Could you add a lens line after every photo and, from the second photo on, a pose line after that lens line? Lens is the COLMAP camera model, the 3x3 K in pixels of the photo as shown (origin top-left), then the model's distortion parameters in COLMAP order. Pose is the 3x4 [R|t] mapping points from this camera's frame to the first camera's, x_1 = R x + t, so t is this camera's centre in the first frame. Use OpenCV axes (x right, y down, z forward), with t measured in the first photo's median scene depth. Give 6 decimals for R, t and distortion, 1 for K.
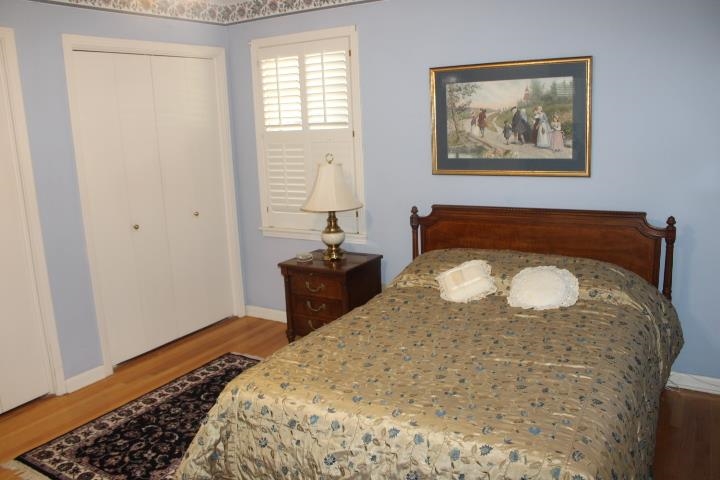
lens RADIAL K [[607.6, 0, 355.5], [0, 607.6, 240.3], [0, 0, 1]] dist [-0.135171, 0.102265]
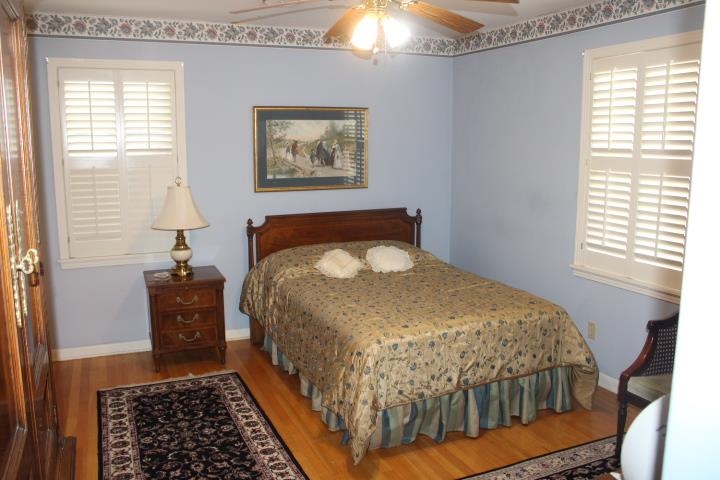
lens RADIAL K [[607.6, 0, 355.2], [0, 607.6, 238.9], [0, 0, 1]] dist [-0.135171, 0.102265]
pose [[0.572435, -0.090773, 0.814910, -0.783515], [0.139545, 0.990140, 0.012268, -0.002114], [-0.807989, 0.106694, 0.579457, 0.139385]]
